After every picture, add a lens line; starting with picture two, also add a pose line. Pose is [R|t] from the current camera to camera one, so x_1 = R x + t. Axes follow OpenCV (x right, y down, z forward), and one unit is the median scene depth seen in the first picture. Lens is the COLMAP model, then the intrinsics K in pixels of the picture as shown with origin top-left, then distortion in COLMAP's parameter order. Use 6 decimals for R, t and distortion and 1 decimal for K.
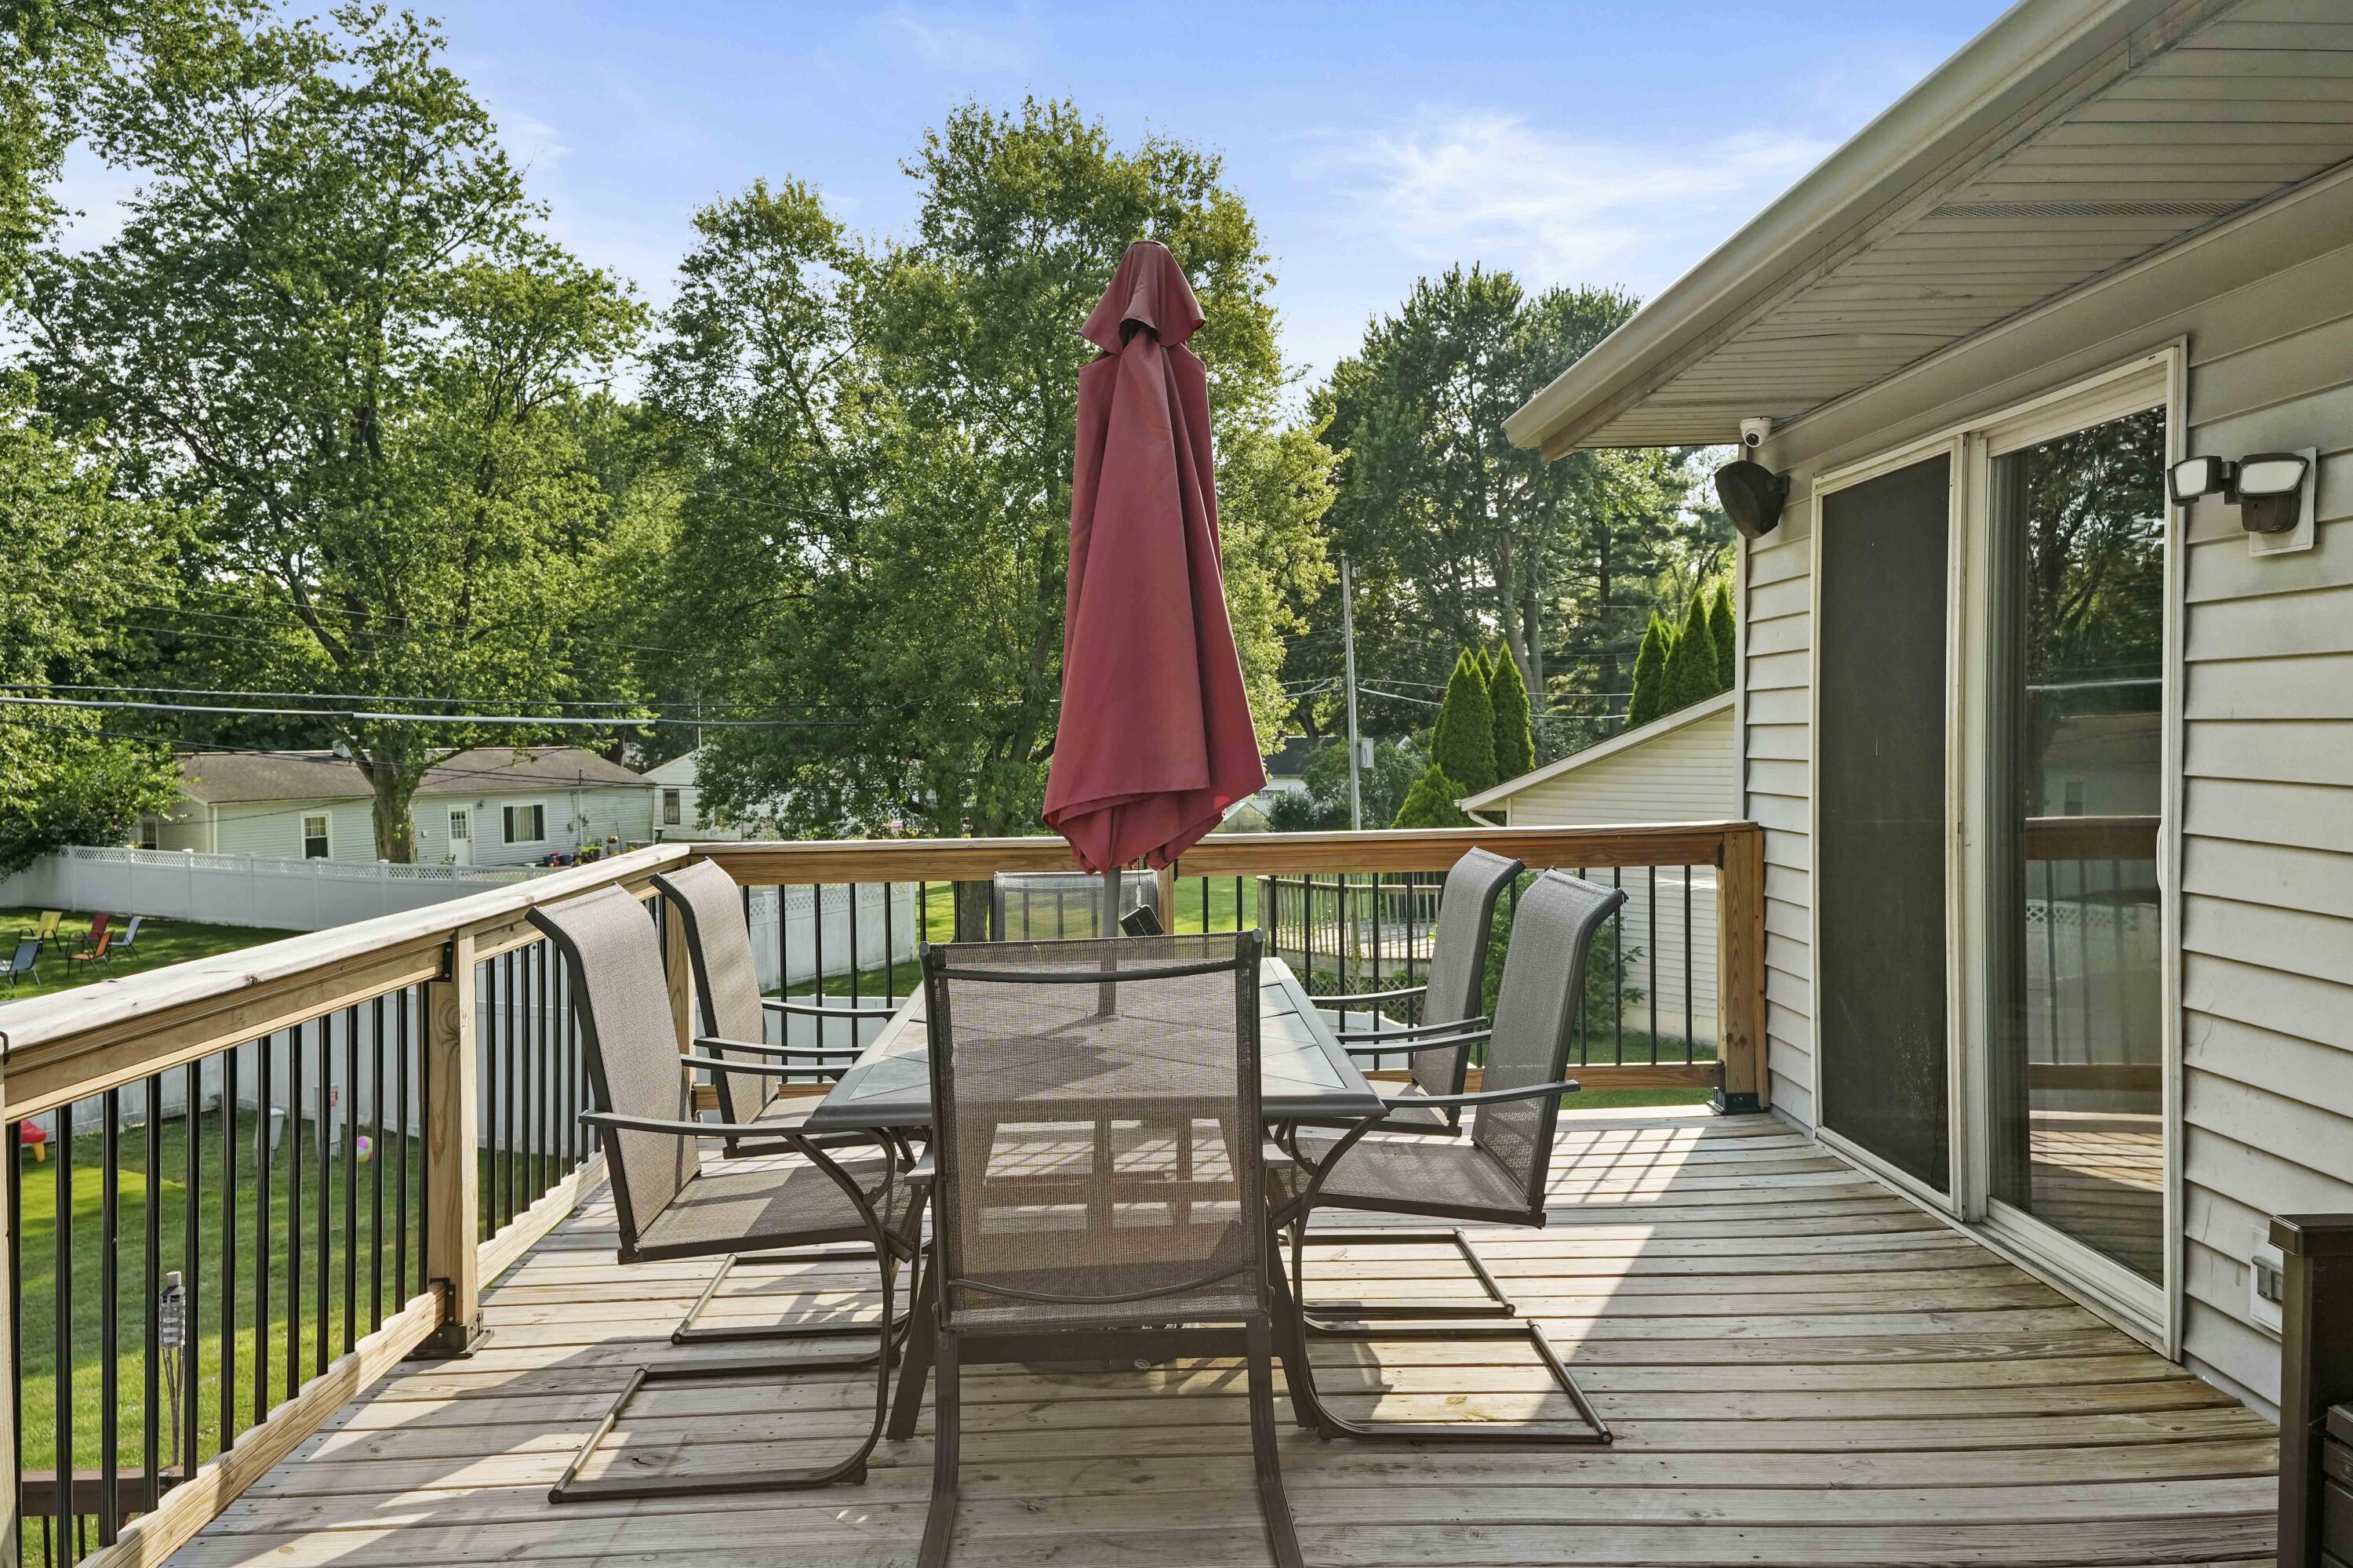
lens RADIAL K [[1732.2, 0, 1179.3], [0, 1732.2, 811.1], [0, 0, 1]] dist [0.236290, -0.239680]
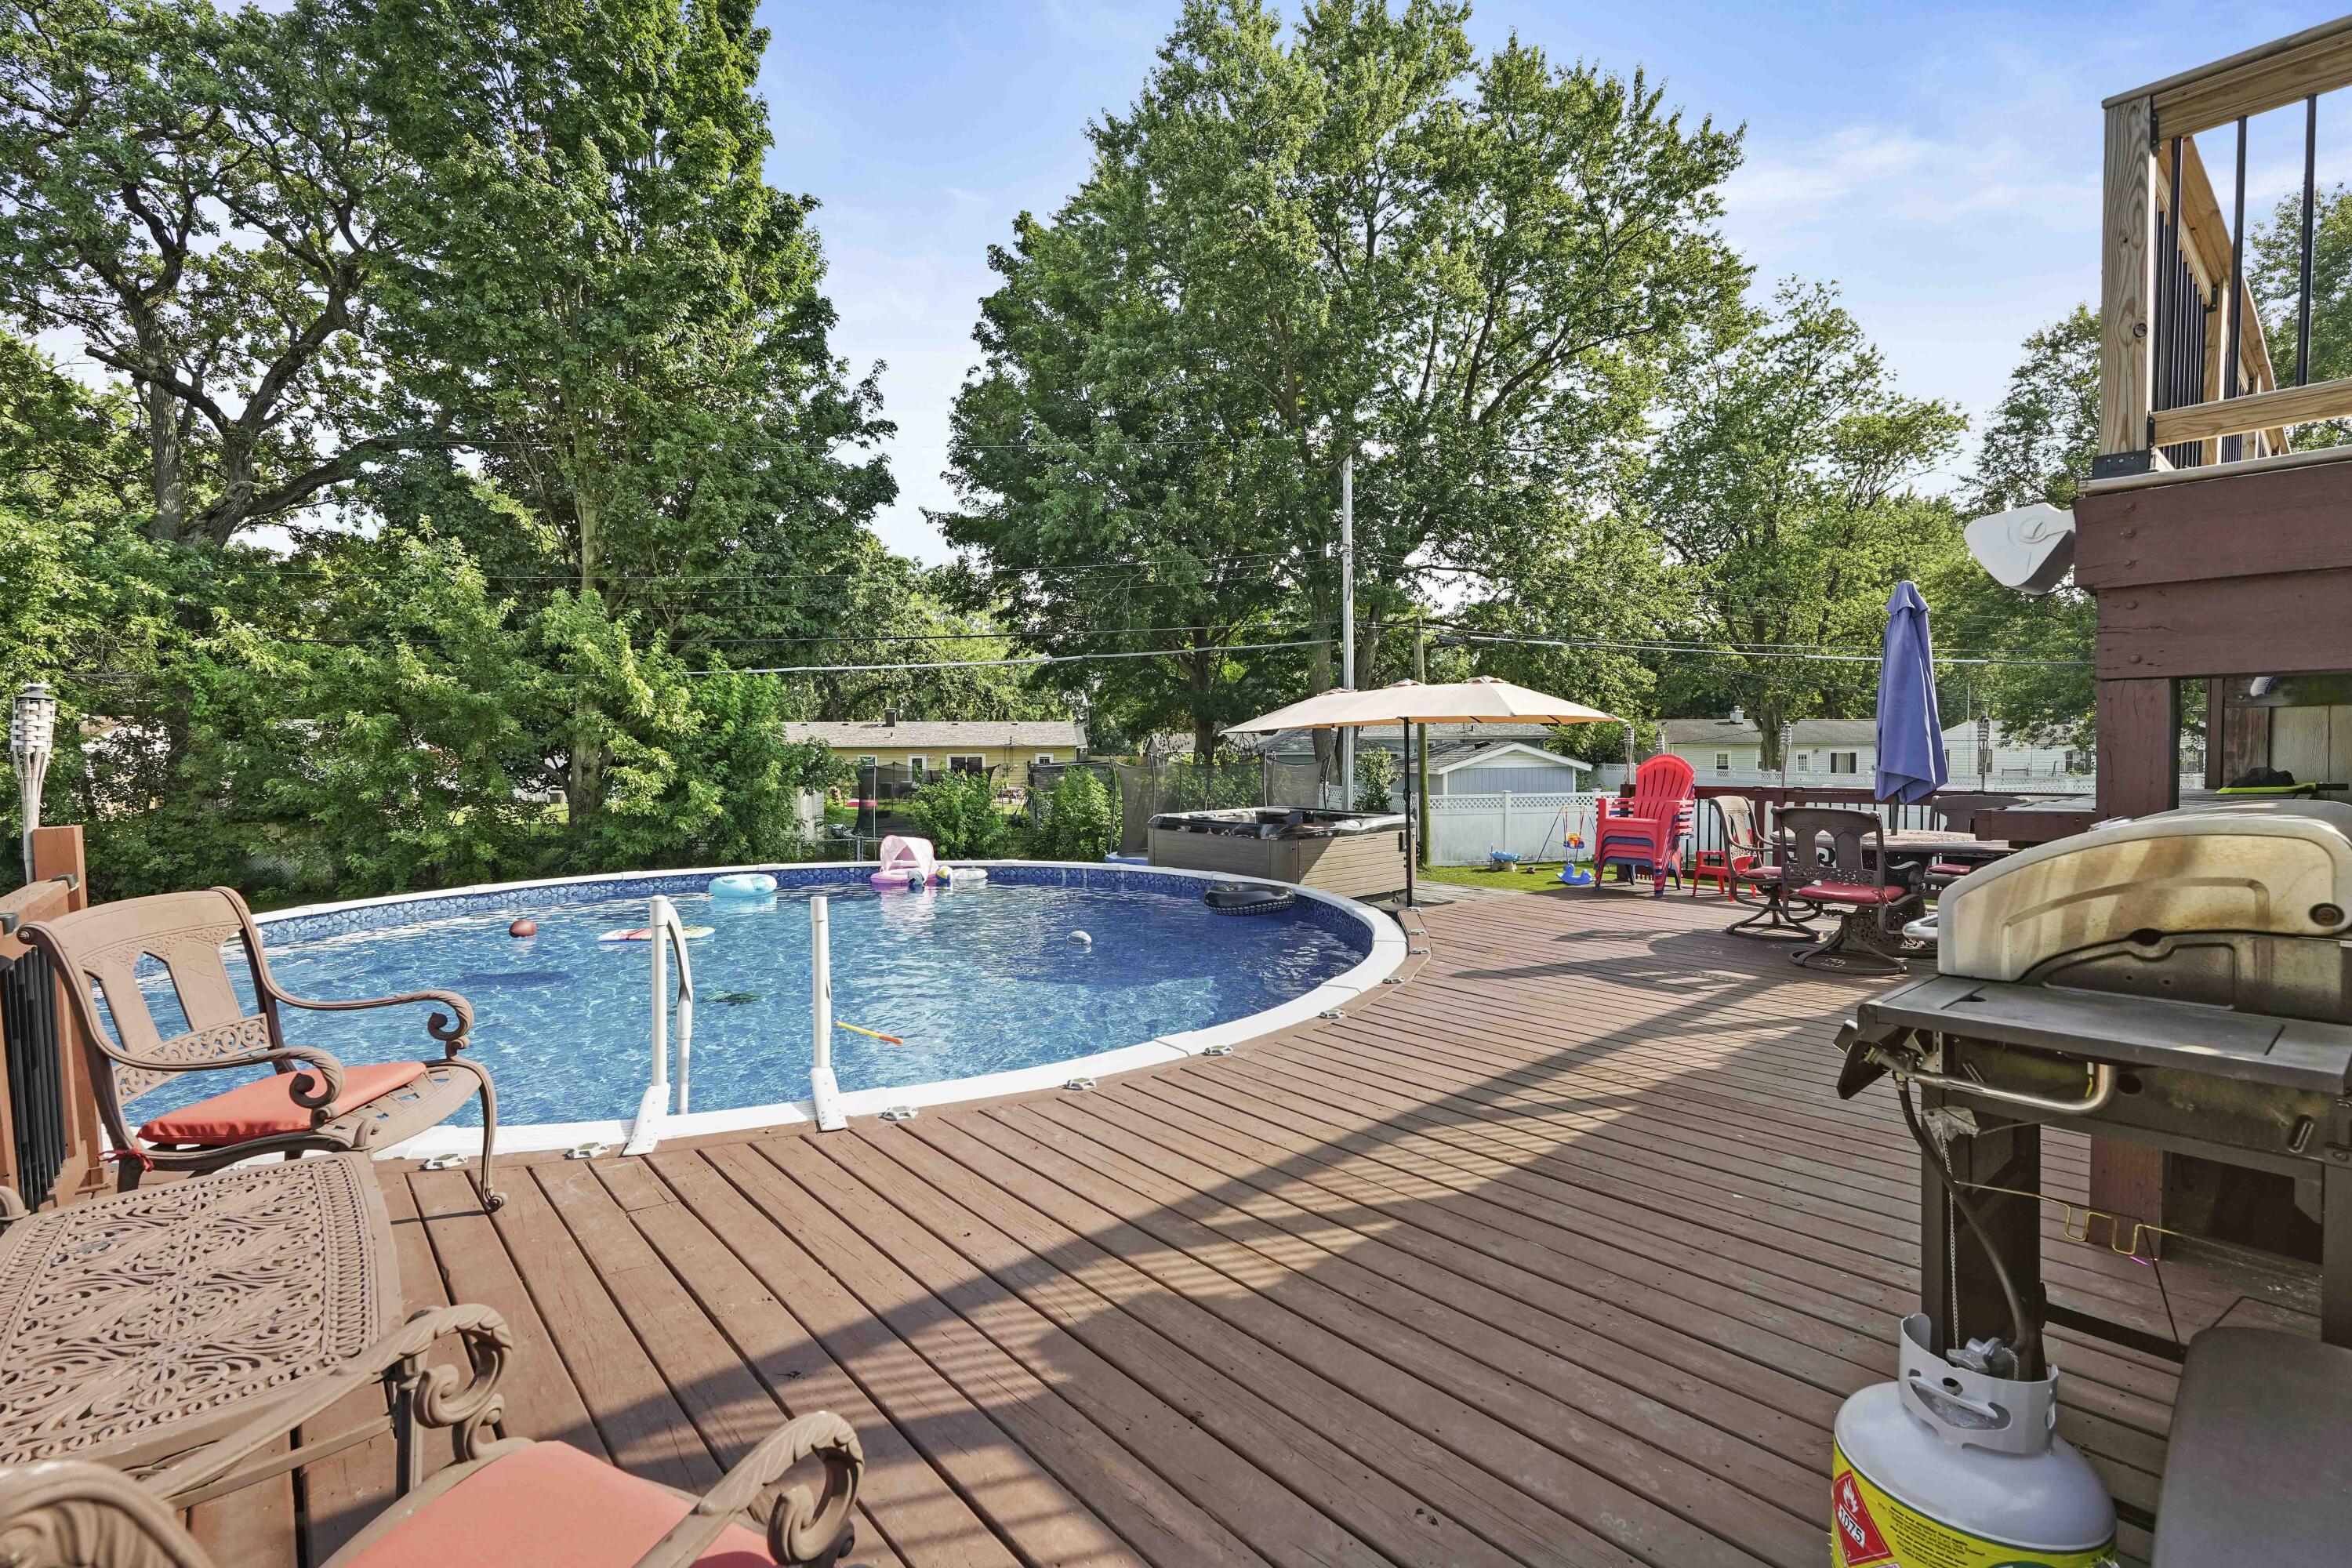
lens RADIAL K [[1044.5, 0, 1176.0], [0, 1044.5, 784.0], [0, 0, 1]] dist [0.015038, -0.007756]
pose [[0.632467, 0.034236, -0.773831, -0.023306], [-0.038409, 0.999180, 0.012813, 0.057779], [0.773635, 0.021618, 0.633263, -0.107748]]
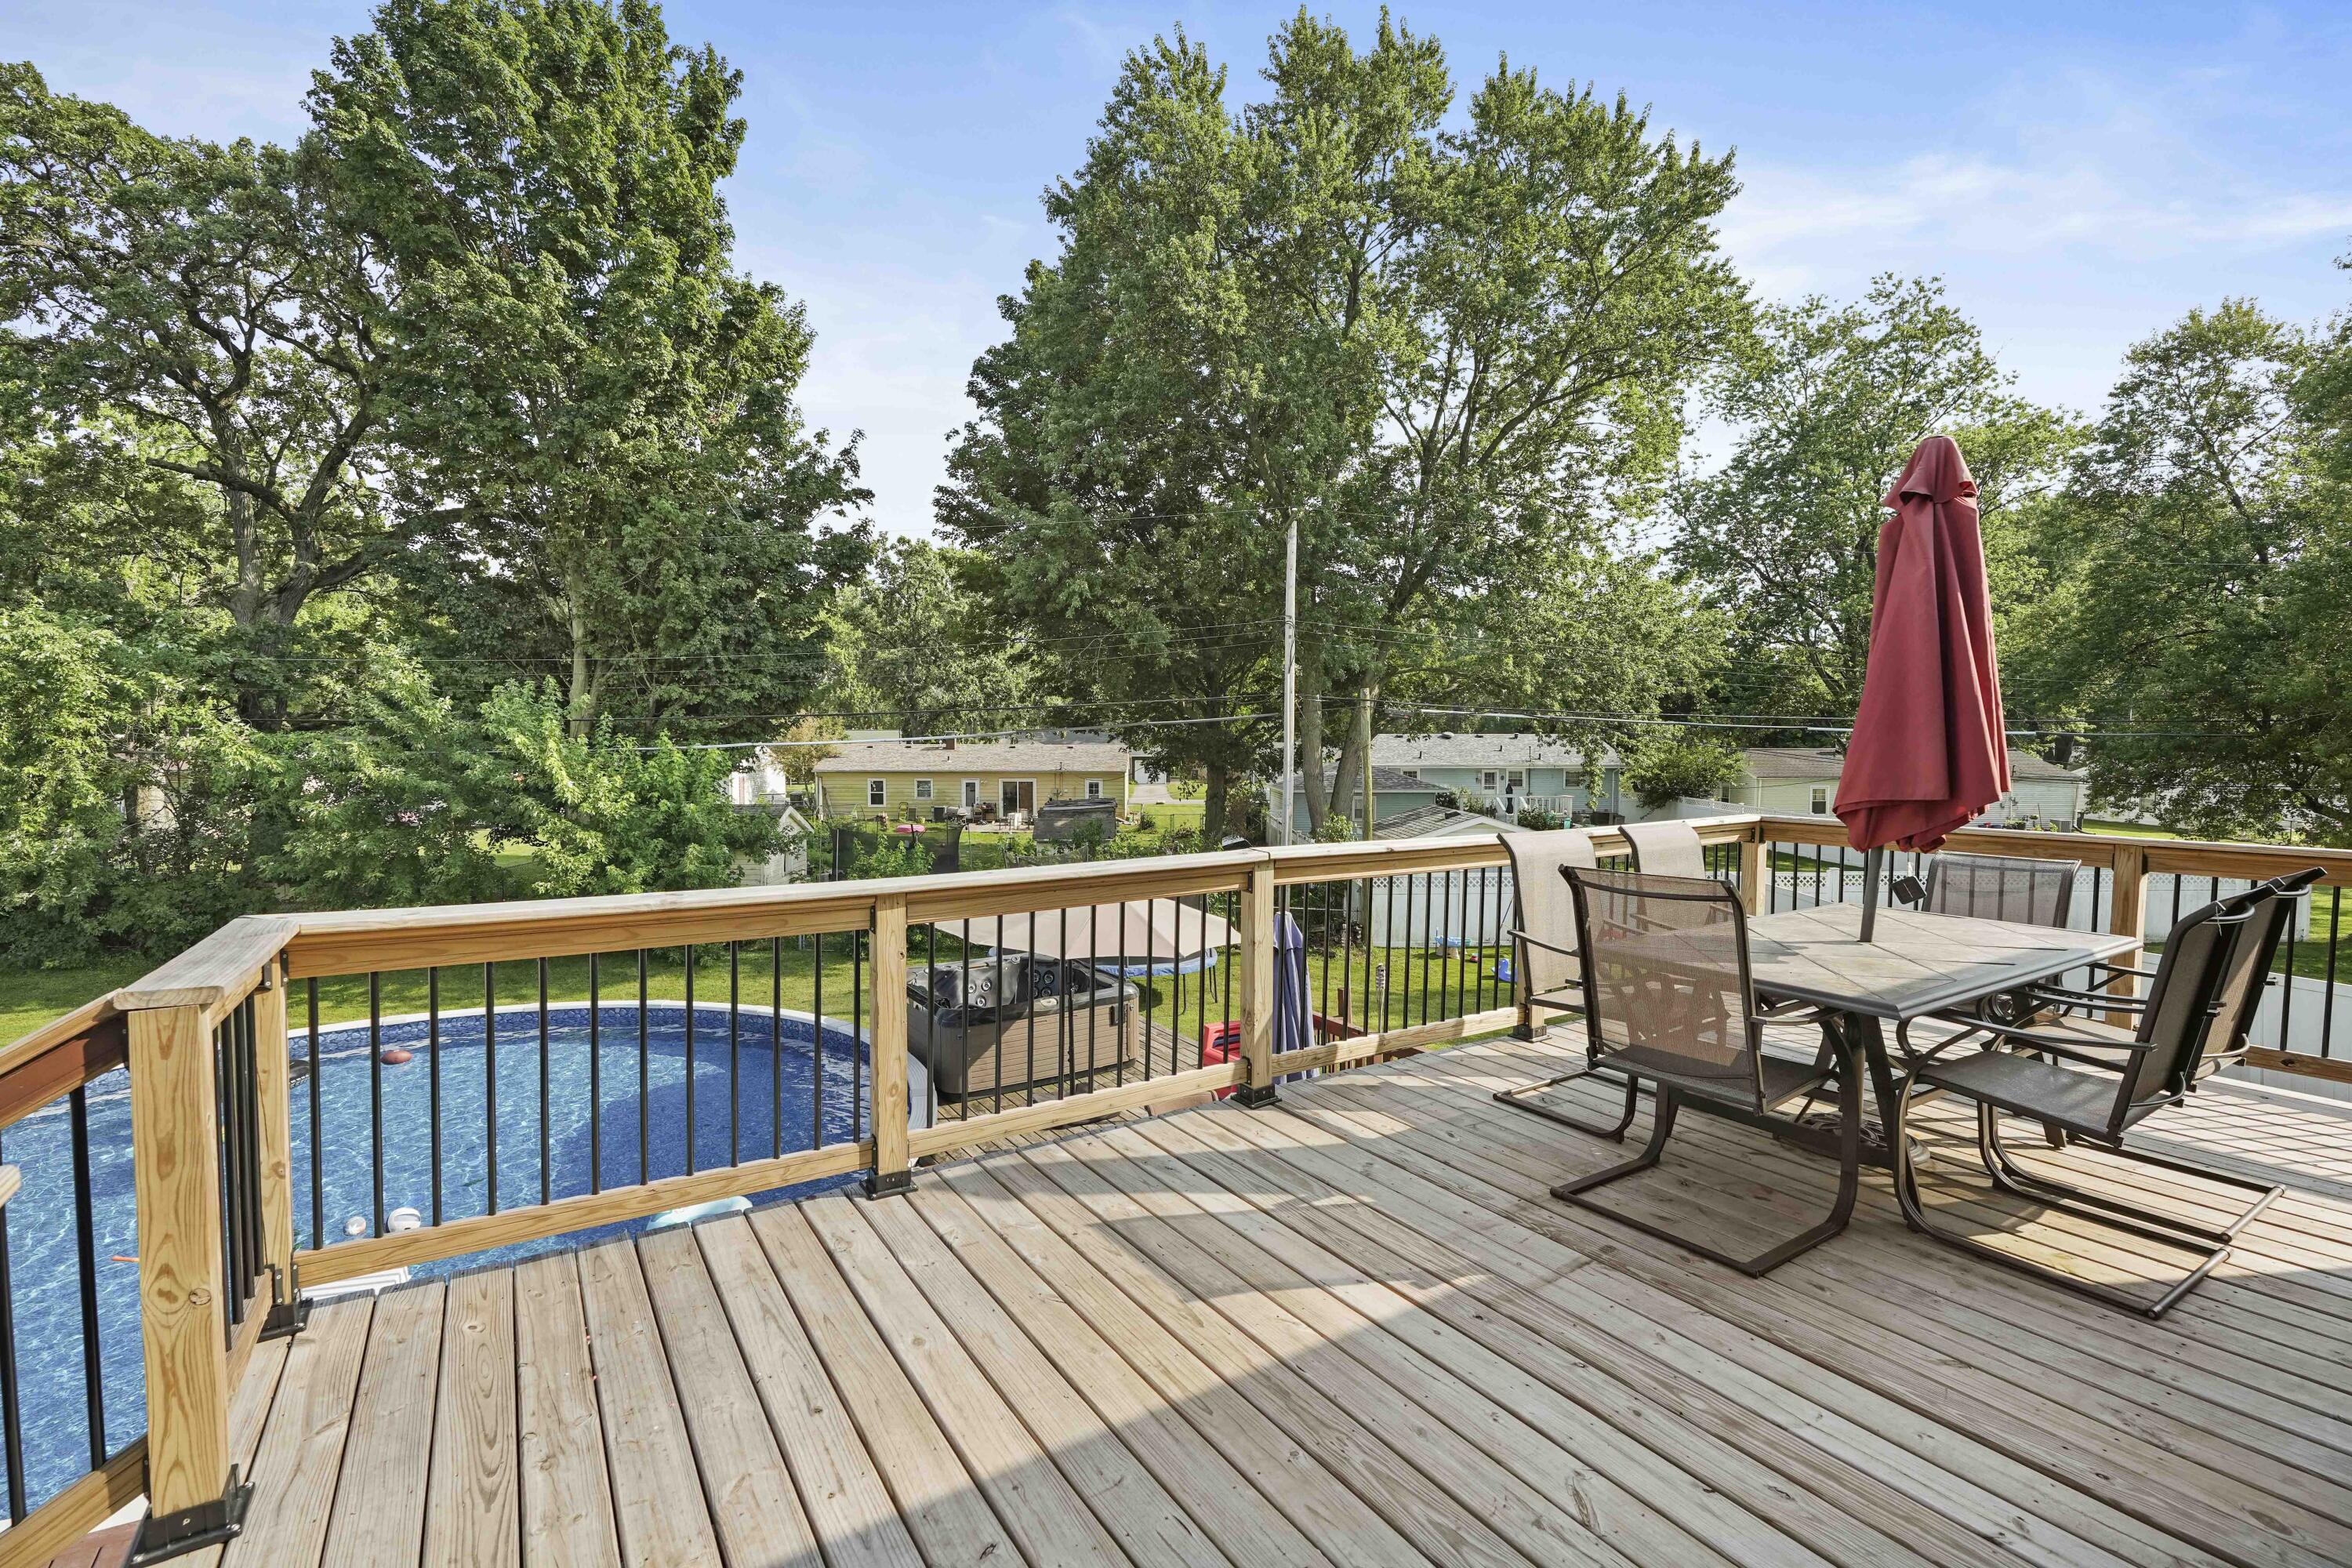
lens RADIAL K [[1044.5, 0, 1176.0], [0, 1044.5, 784.0], [0, 0, 1]] dist [0.015038, -0.007756]
pose [[0.520724, 0.052885, -0.852086, 0.043676], [-0.050039, 0.998254, 0.031377, -0.002148], [0.852258, 0.026299, 0.522461, -0.001359]]
